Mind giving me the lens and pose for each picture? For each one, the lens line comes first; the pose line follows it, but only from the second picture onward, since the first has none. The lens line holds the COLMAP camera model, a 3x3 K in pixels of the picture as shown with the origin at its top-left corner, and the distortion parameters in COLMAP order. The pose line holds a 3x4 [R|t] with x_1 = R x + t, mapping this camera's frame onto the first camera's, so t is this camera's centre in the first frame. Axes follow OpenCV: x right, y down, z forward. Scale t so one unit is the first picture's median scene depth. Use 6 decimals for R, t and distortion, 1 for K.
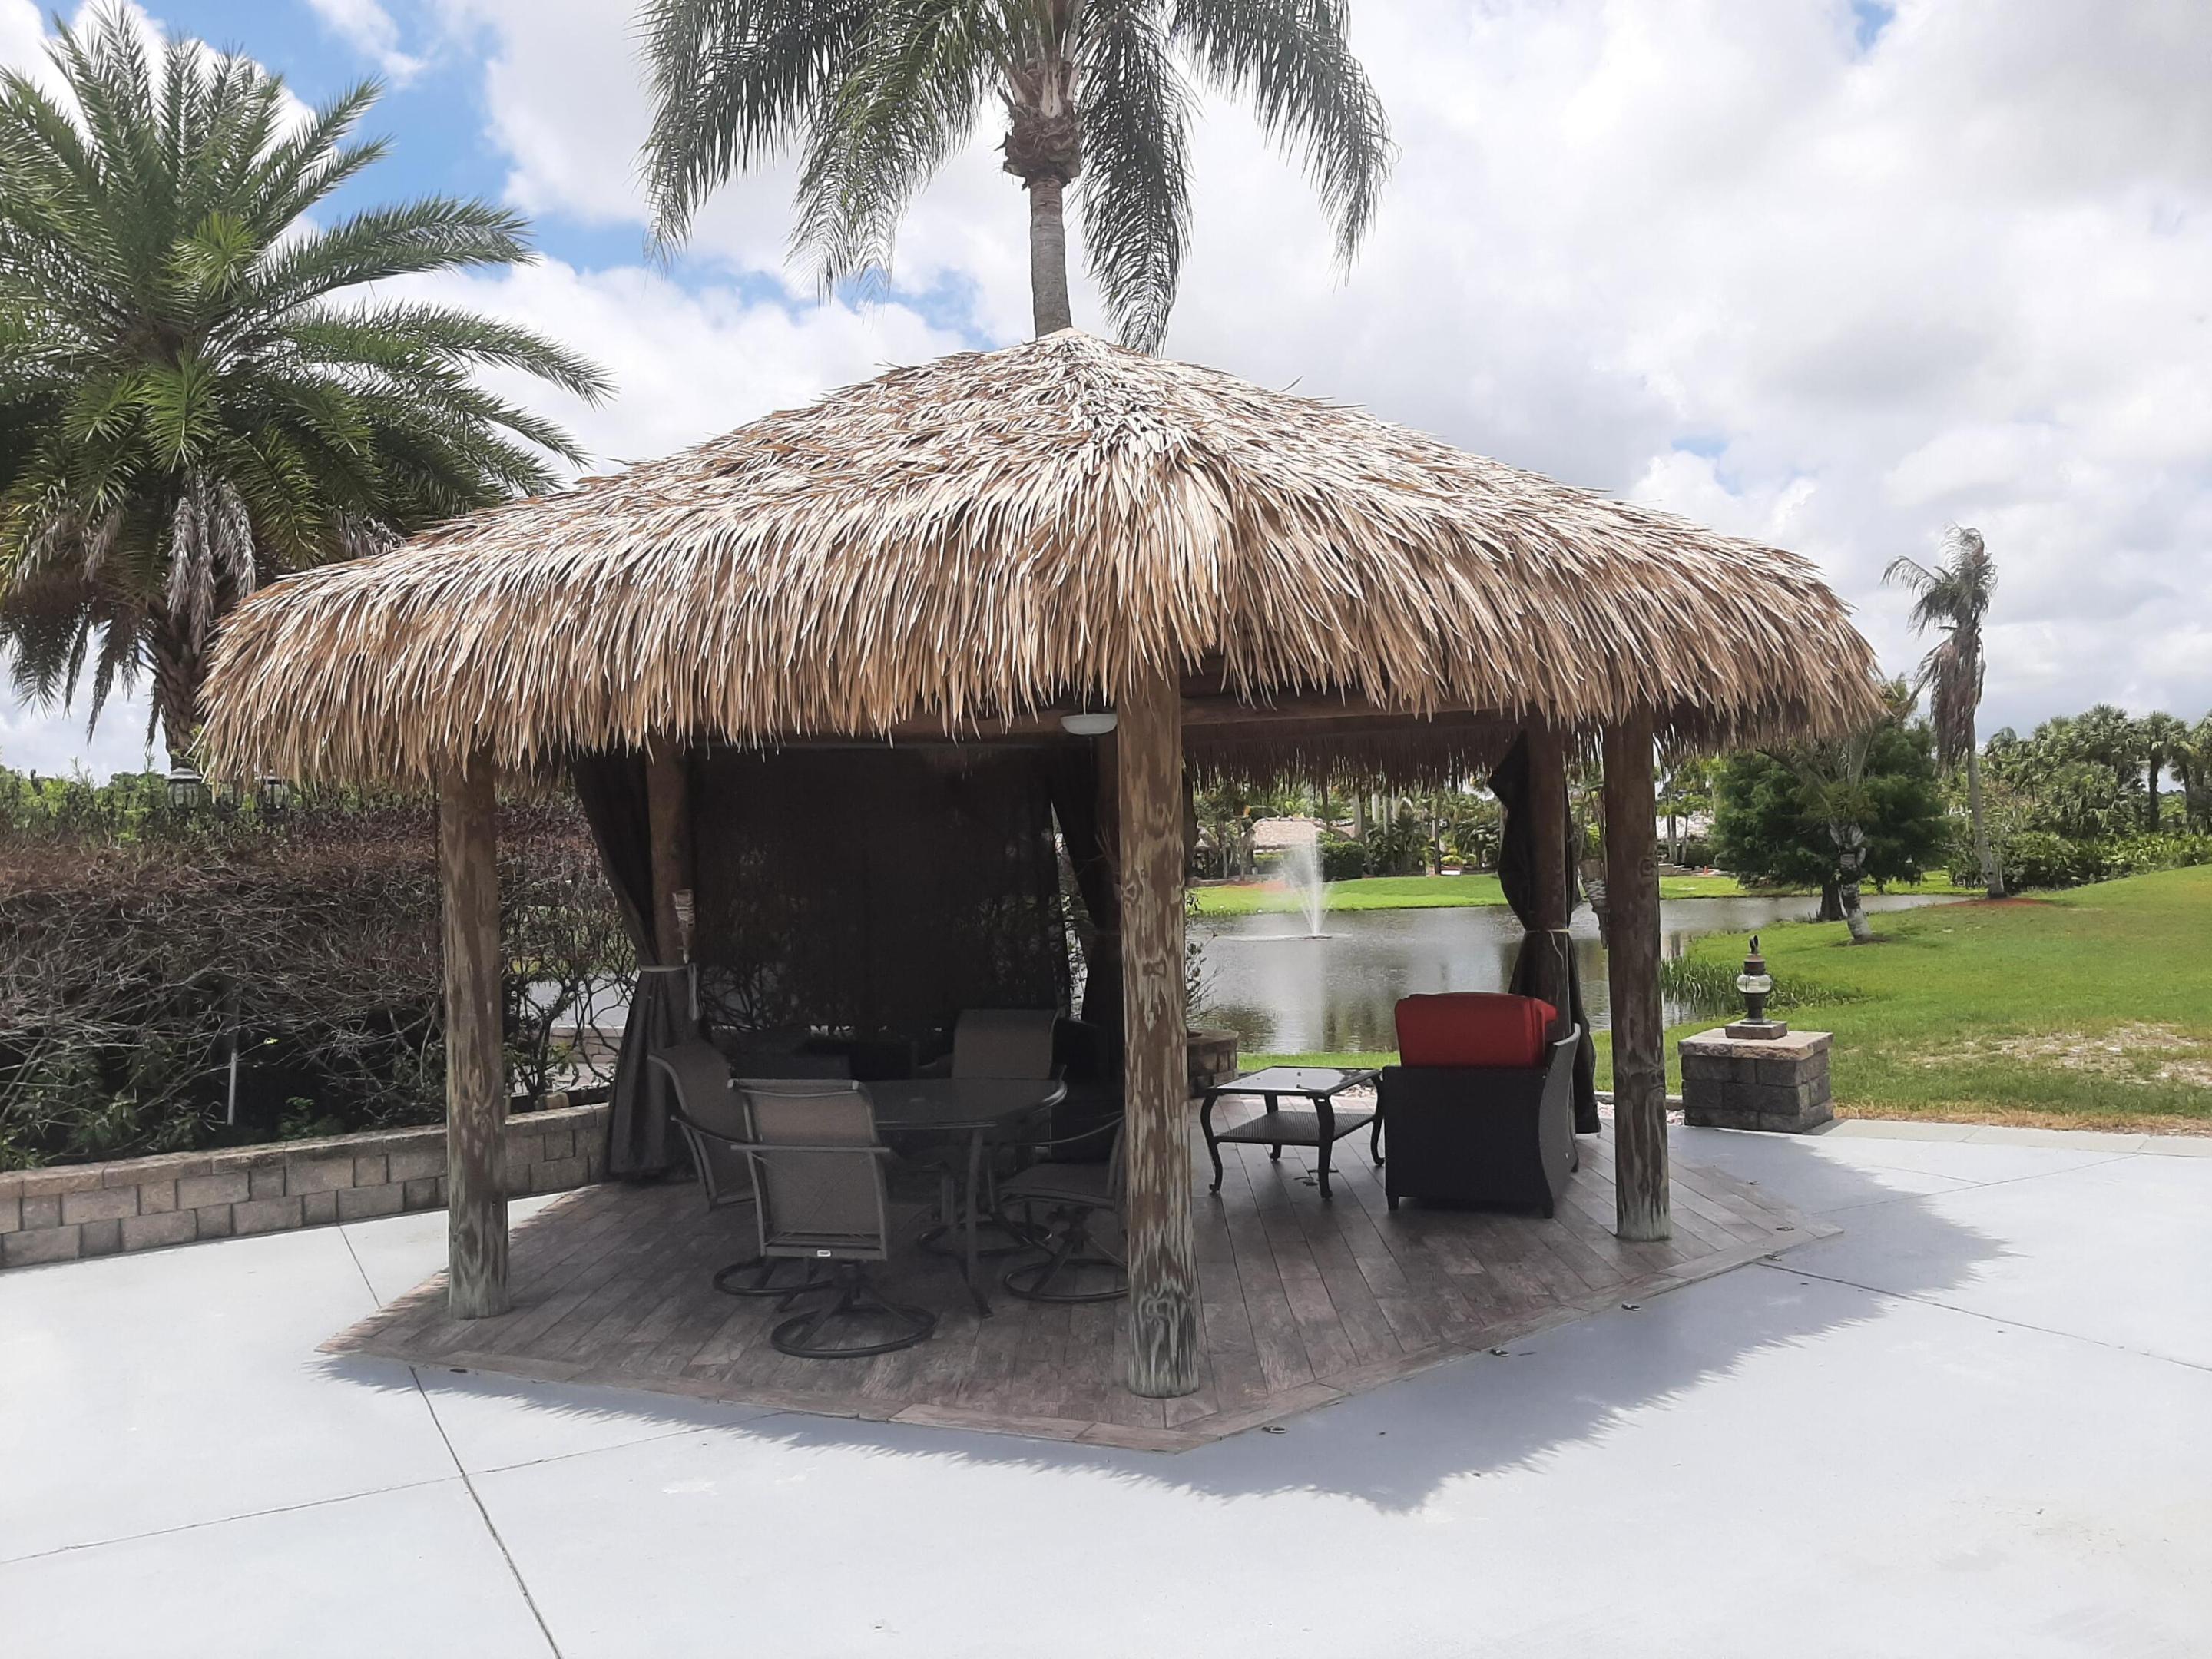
lens RADIAL K [[1737.3, 0, 1102.8], [0, 1737.3, 819.8], [0, 0, 1]] dist [0.076088, -0.140982]
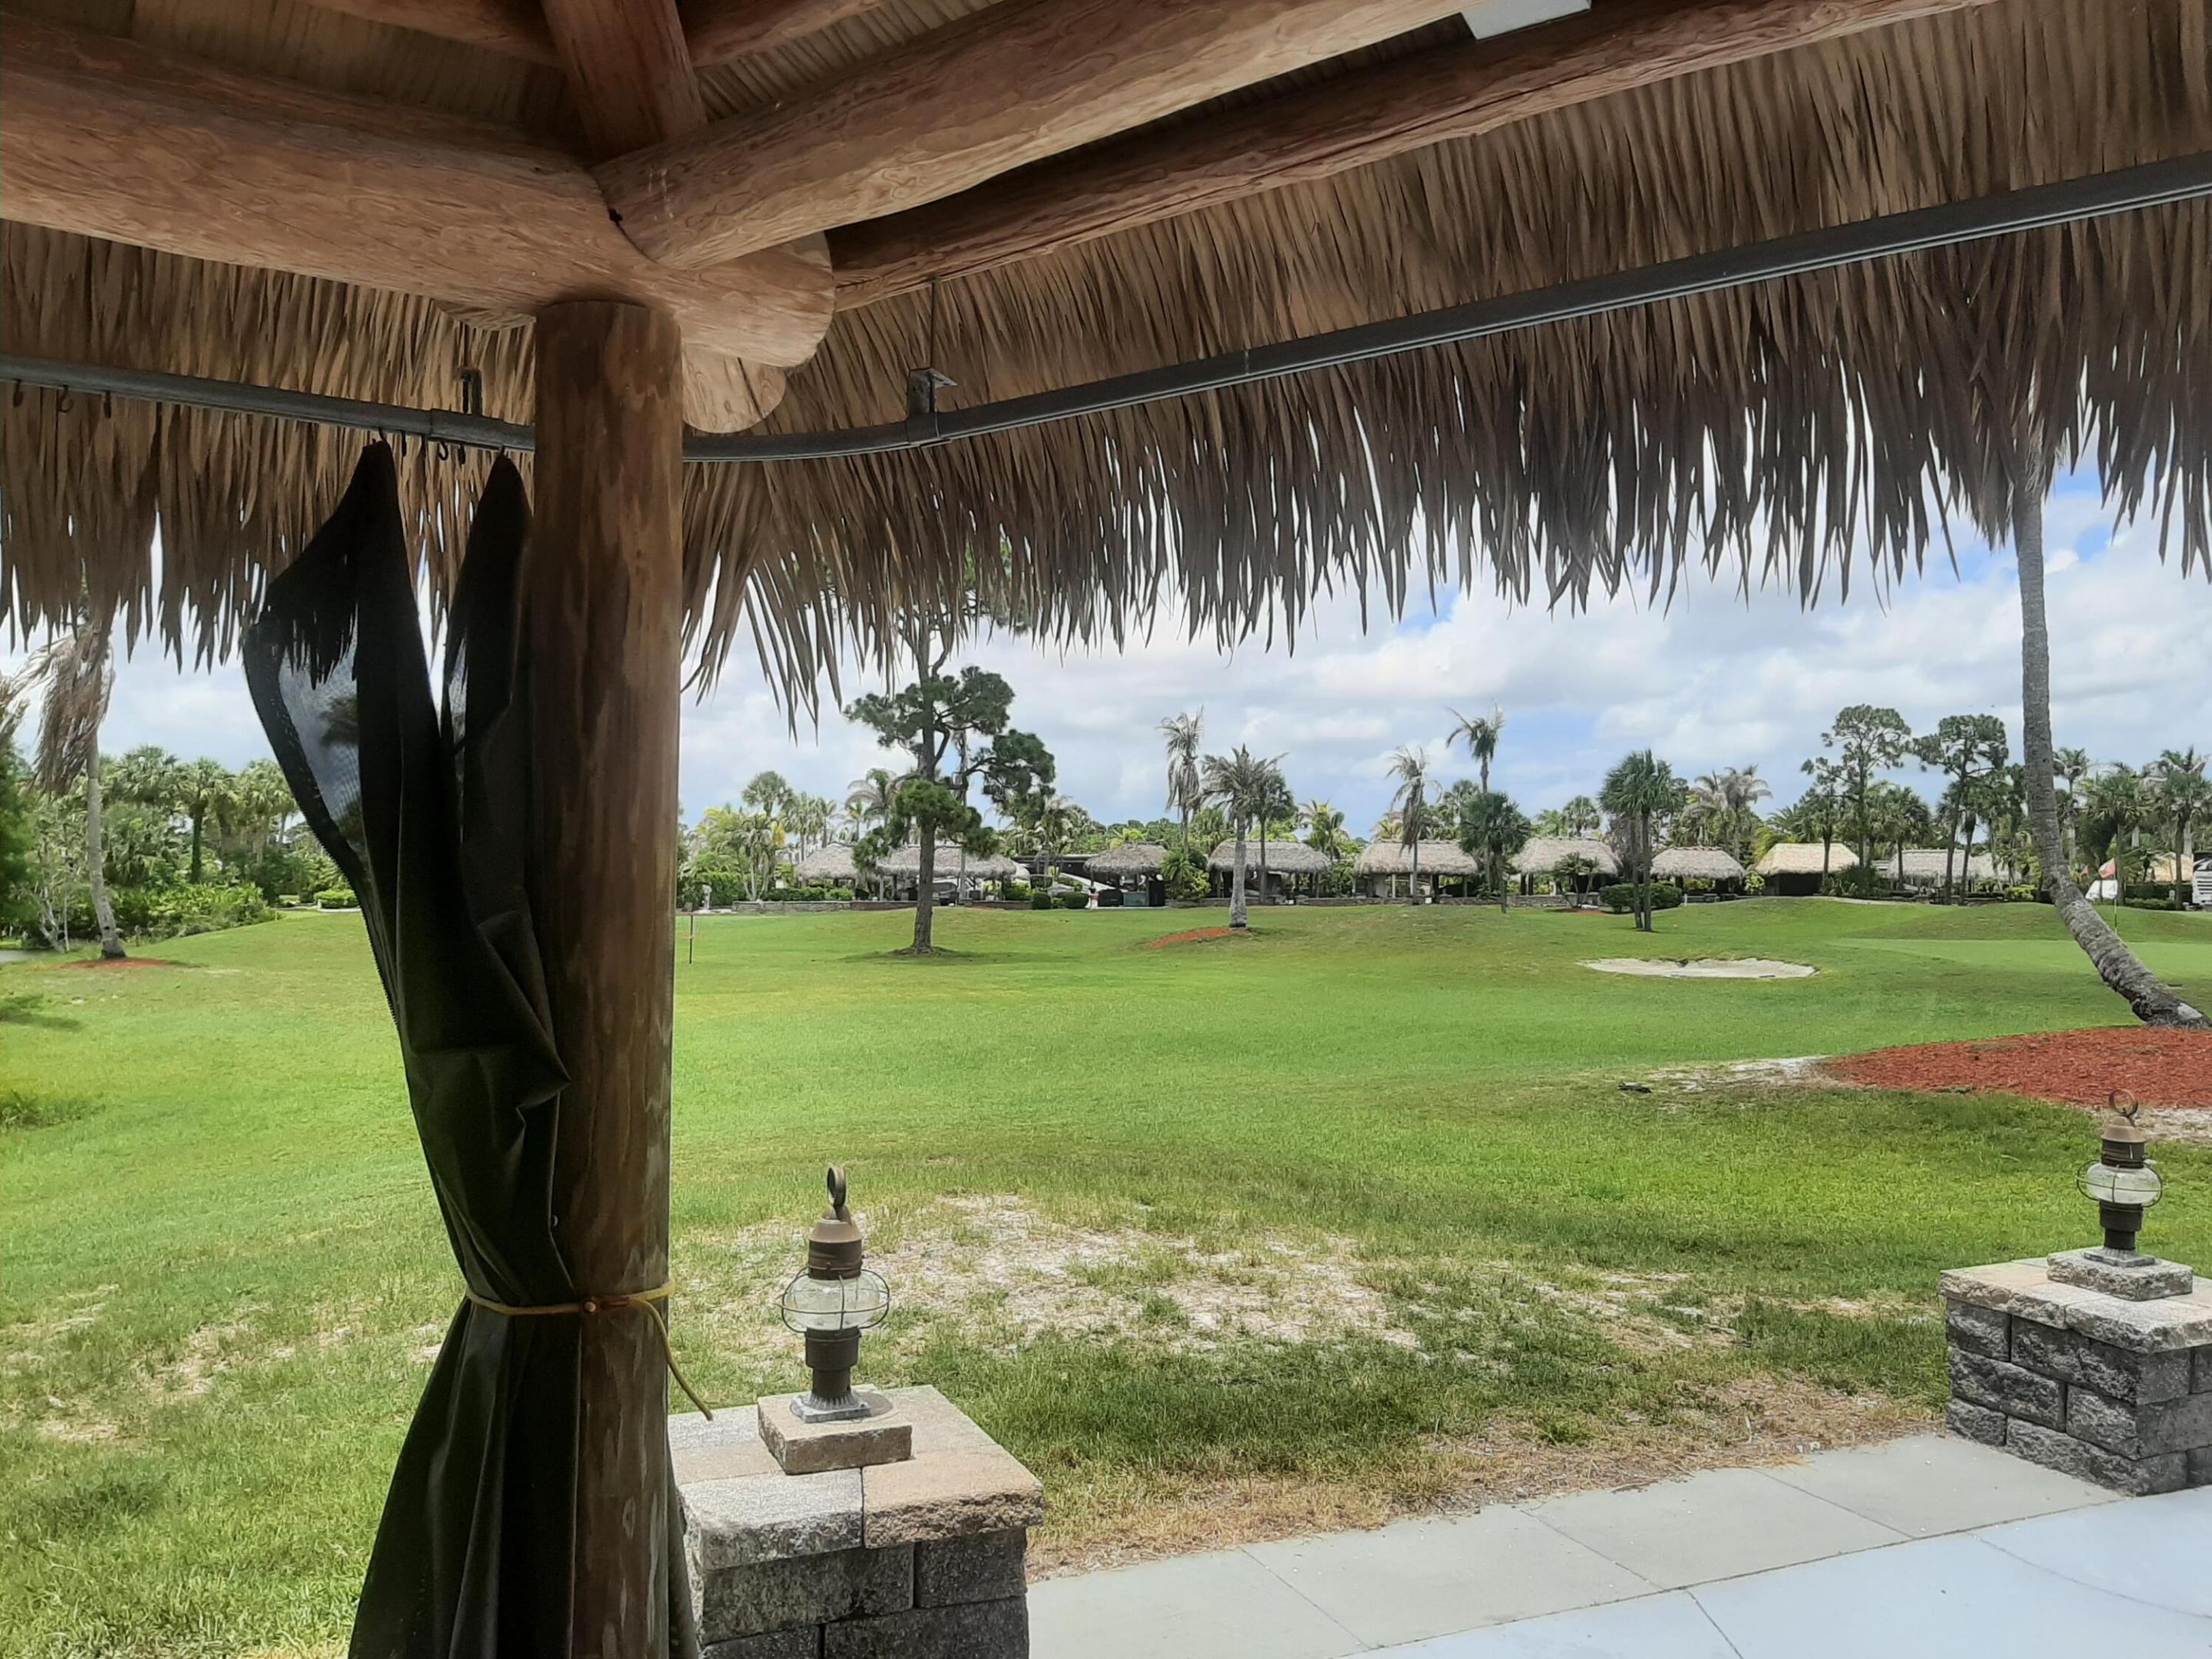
lens RADIAL K [[1722.7, 0, 1105.9], [0, 1722.7, 850.6], [0, 0, 1]] dist [0.076349, -0.149219]
pose [[0.485002, 0.048733, 0.873154, 0.097461], [-0.040431, 0.998628, -0.033279, 0.011147], [-0.873578, -0.019163, 0.486307, 0.975901]]
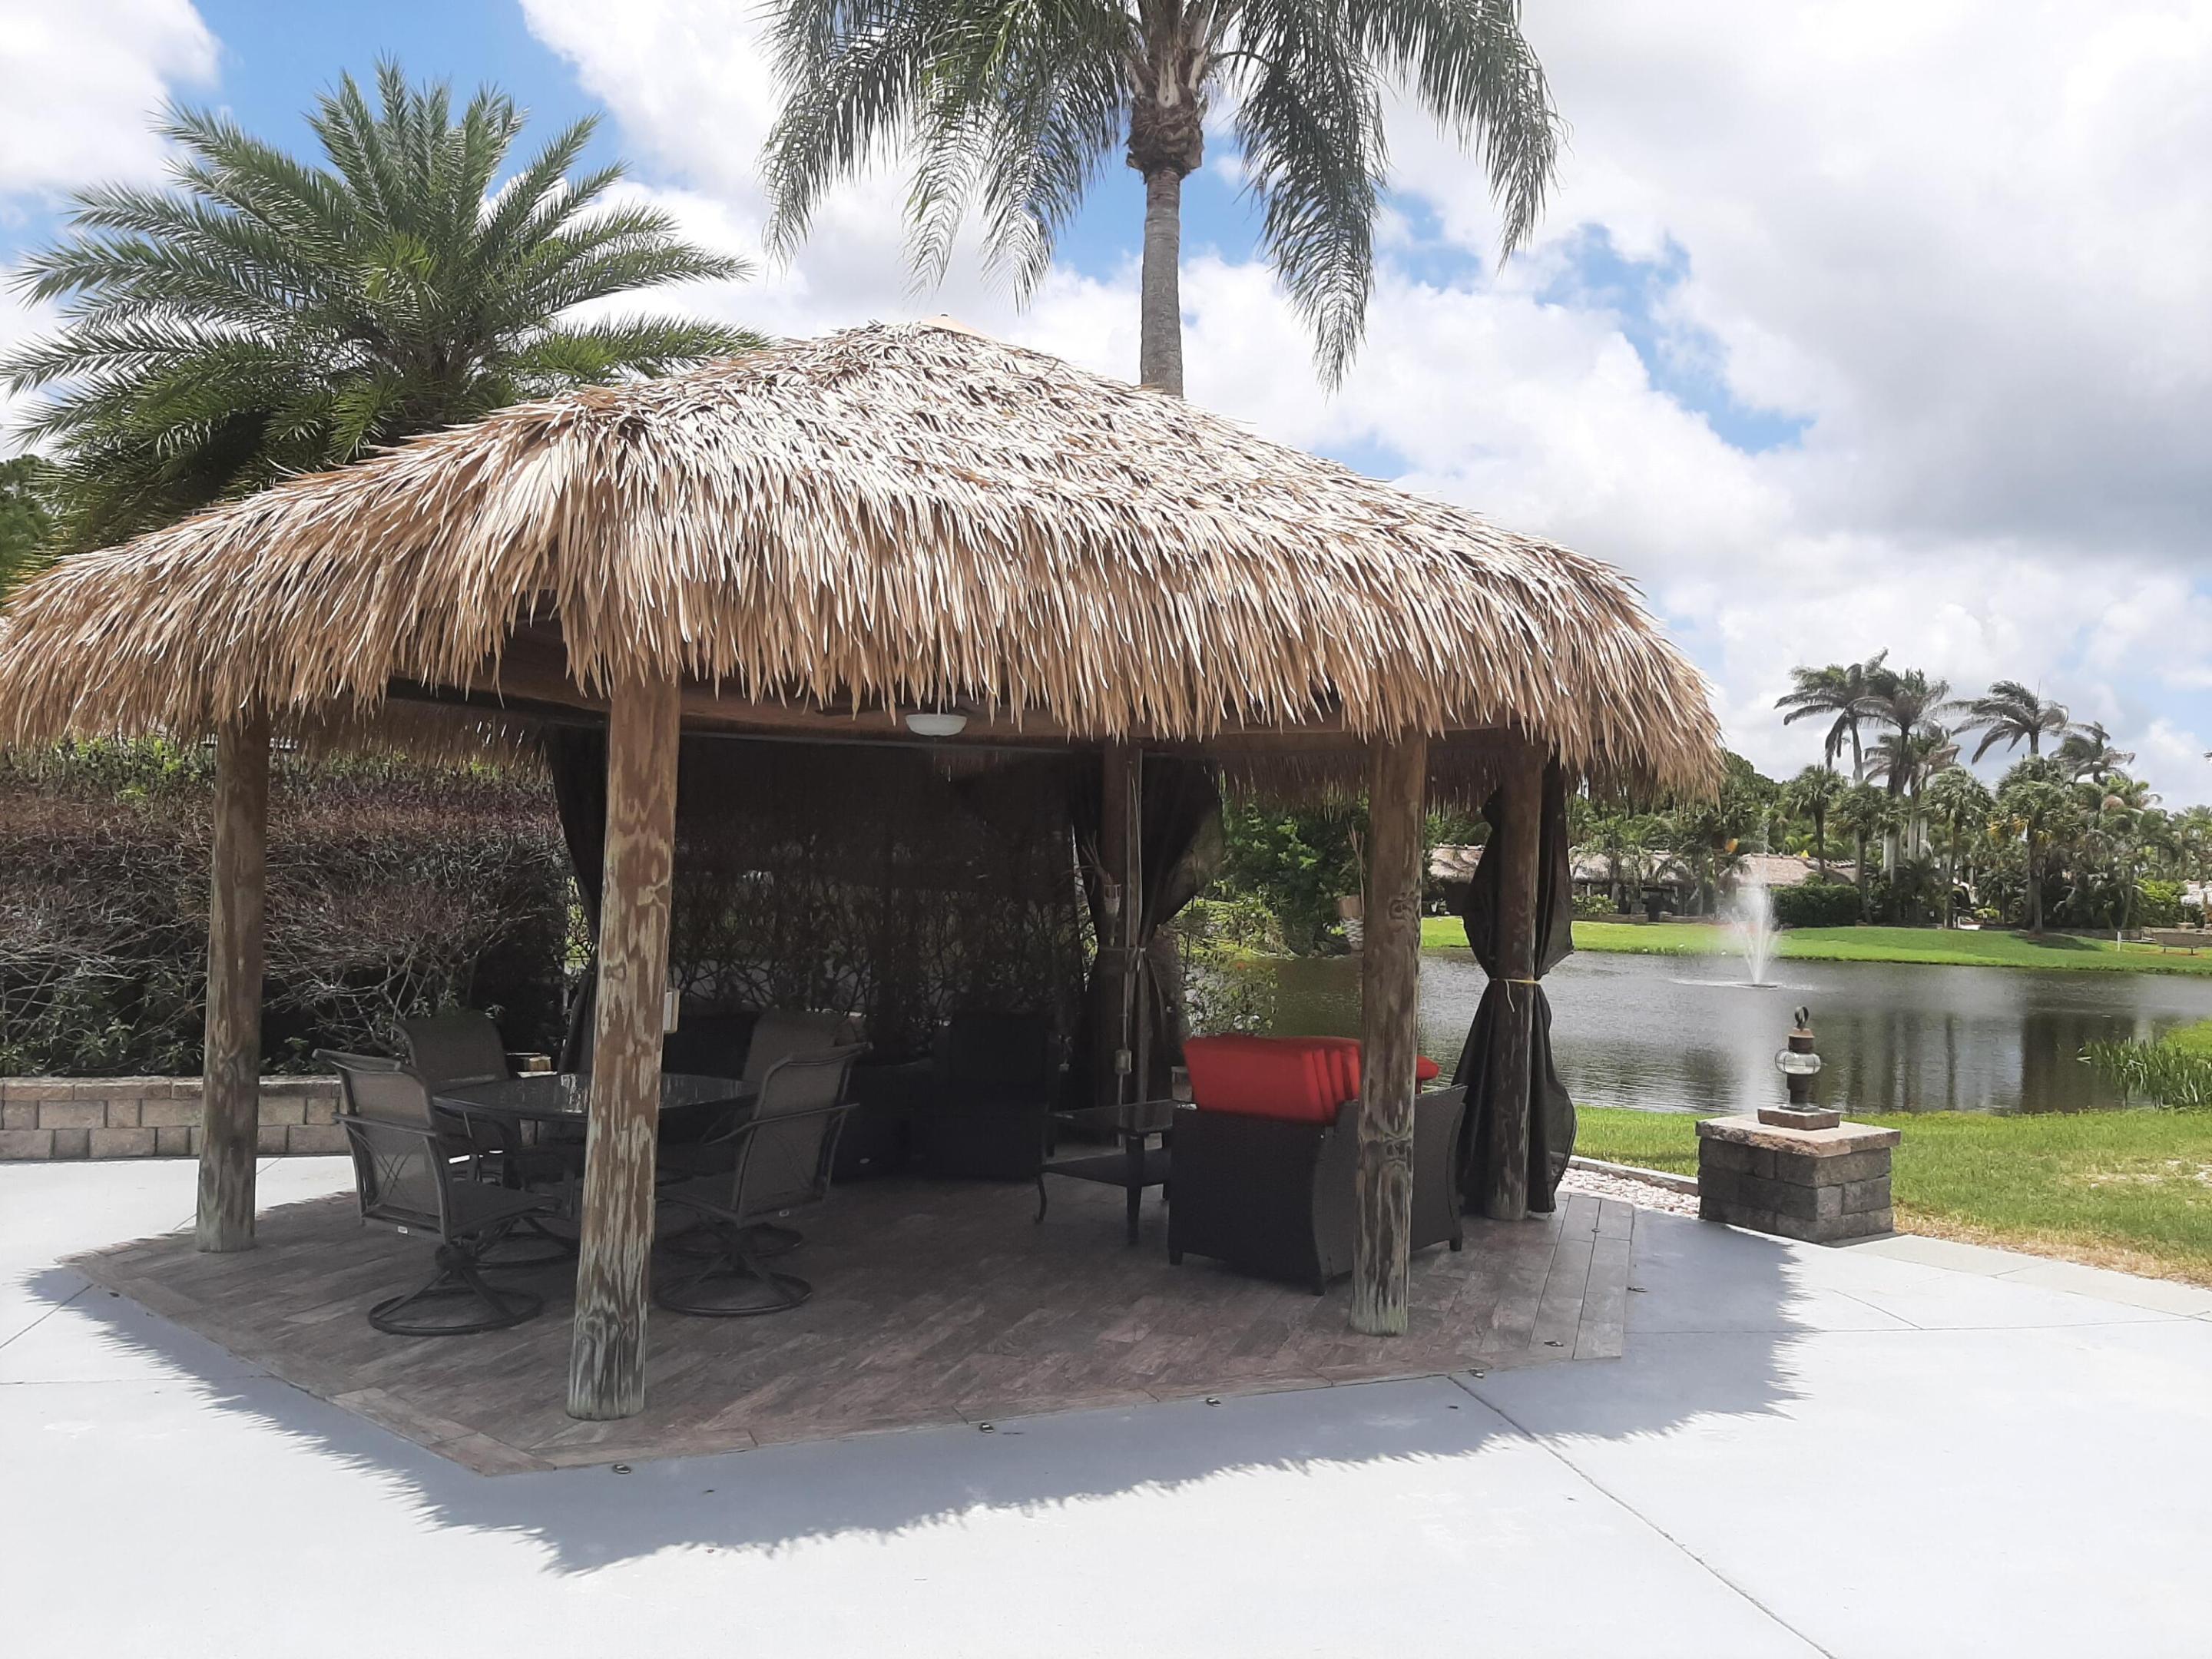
lens RADIAL K [[1737.3, 0, 1102.8], [0, 1737.3, 819.8], [0, 0, 1]] dist [0.076088, -0.140982]
pose [[0.956081, 0.054882, -0.287919, 0.361024], [-0.056819, 0.998383, 0.001631, -0.009266], [0.287543, 0.014800, 0.957653, 0.101202]]
